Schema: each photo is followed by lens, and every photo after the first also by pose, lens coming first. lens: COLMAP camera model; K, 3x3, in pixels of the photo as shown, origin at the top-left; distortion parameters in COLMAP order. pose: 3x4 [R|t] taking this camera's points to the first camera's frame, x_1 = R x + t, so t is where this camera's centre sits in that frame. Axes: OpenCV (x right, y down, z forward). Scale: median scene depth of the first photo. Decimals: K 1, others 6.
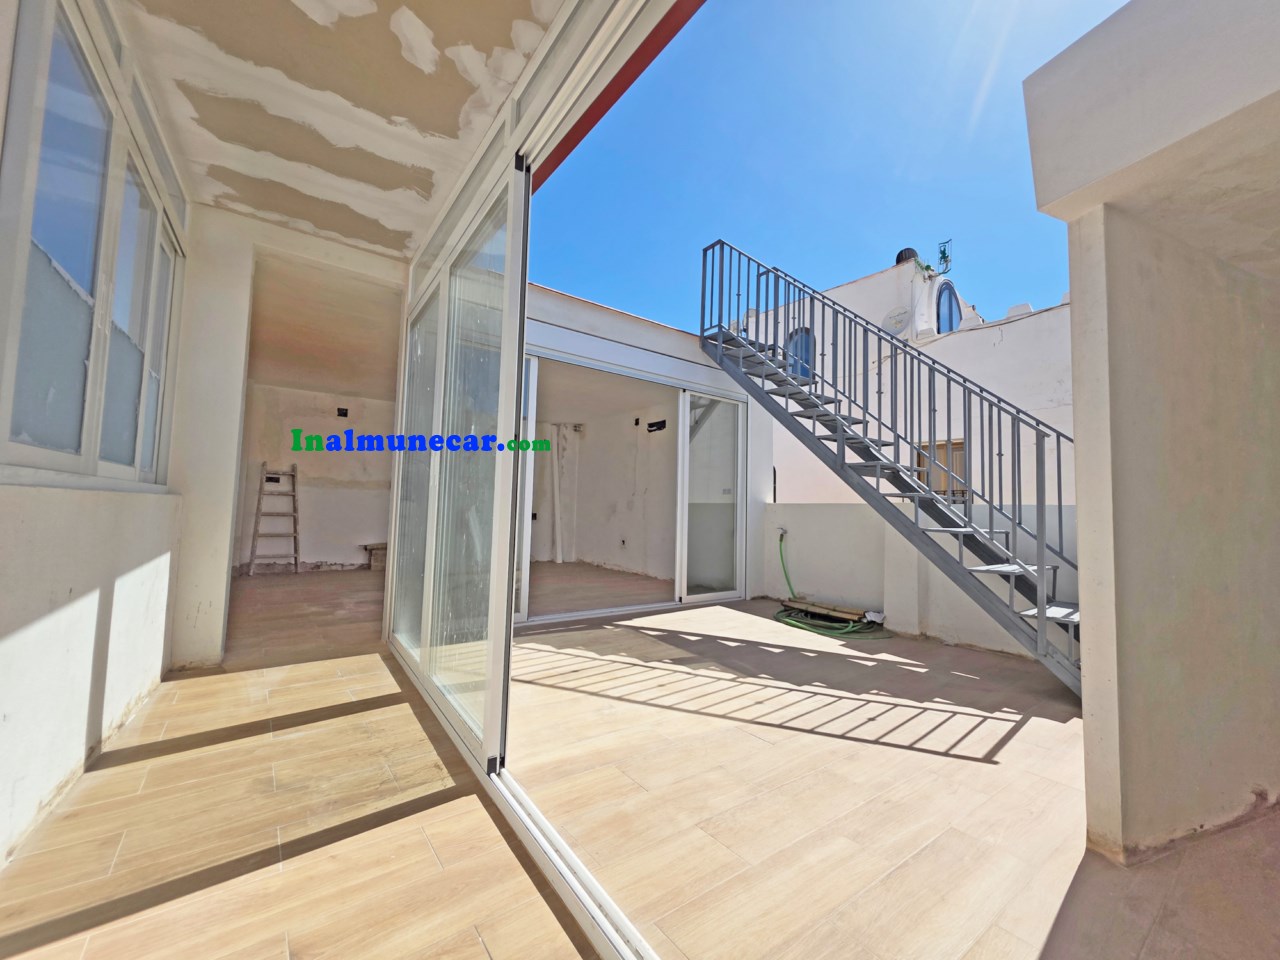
lens RADIAL K [[515.7, 0, 635.6], [0, 515.7, 479.4], [0, 0, 1]] dist [0.004715, -0.000732]
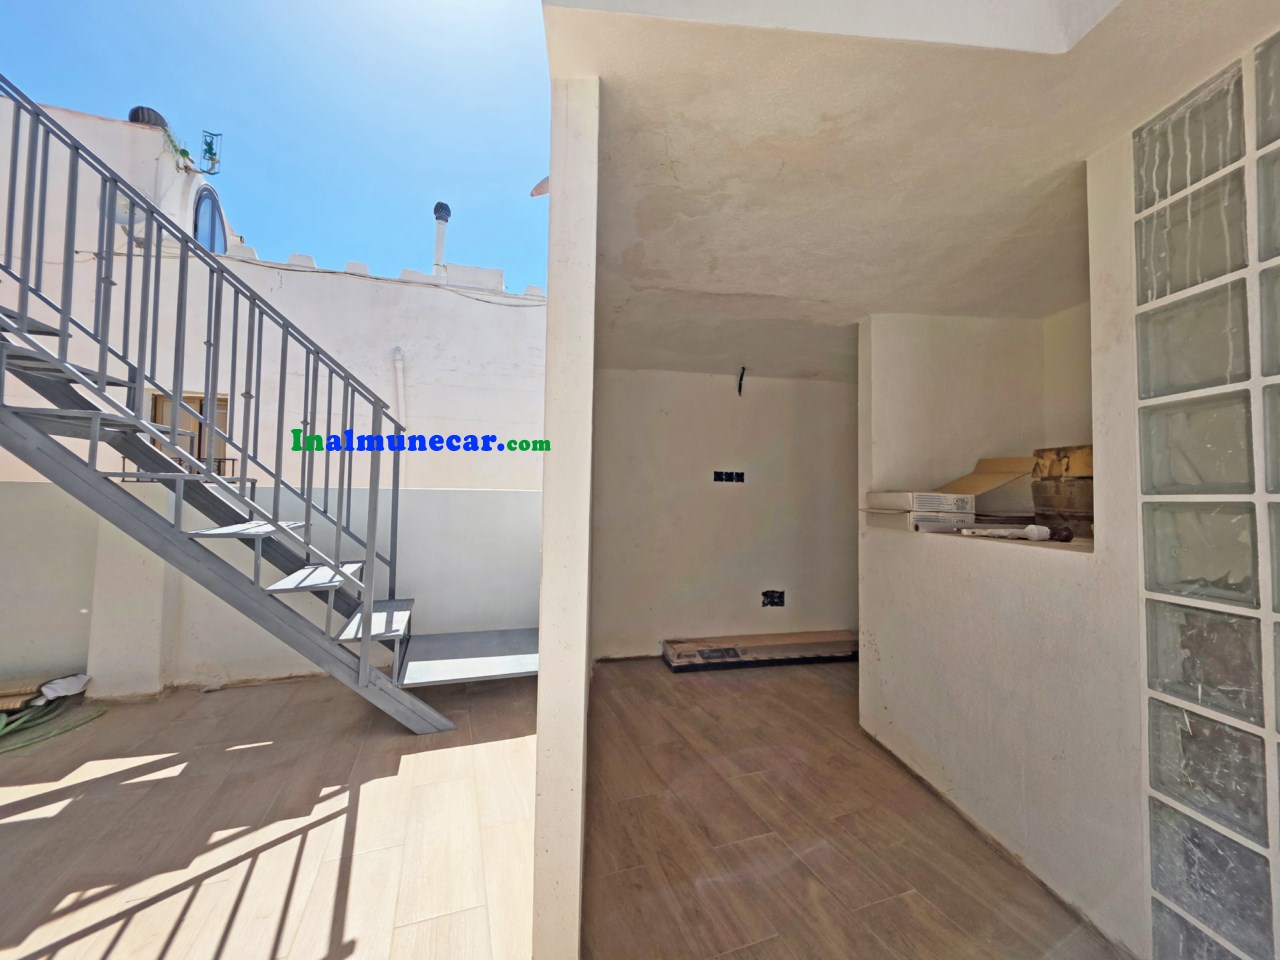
lens RADIAL K [[515.7, 0, 648.7], [0, 515.7, 474.2], [0, 0, 1]] dist [0.004715, -0.000732]
pose [[0.282717, 0.011606, 0.959133, 0.107225], [-0.066582, 0.997752, 0.007553, -0.011492], [-0.956890, -0.065996, 0.282854, 0.269433]]
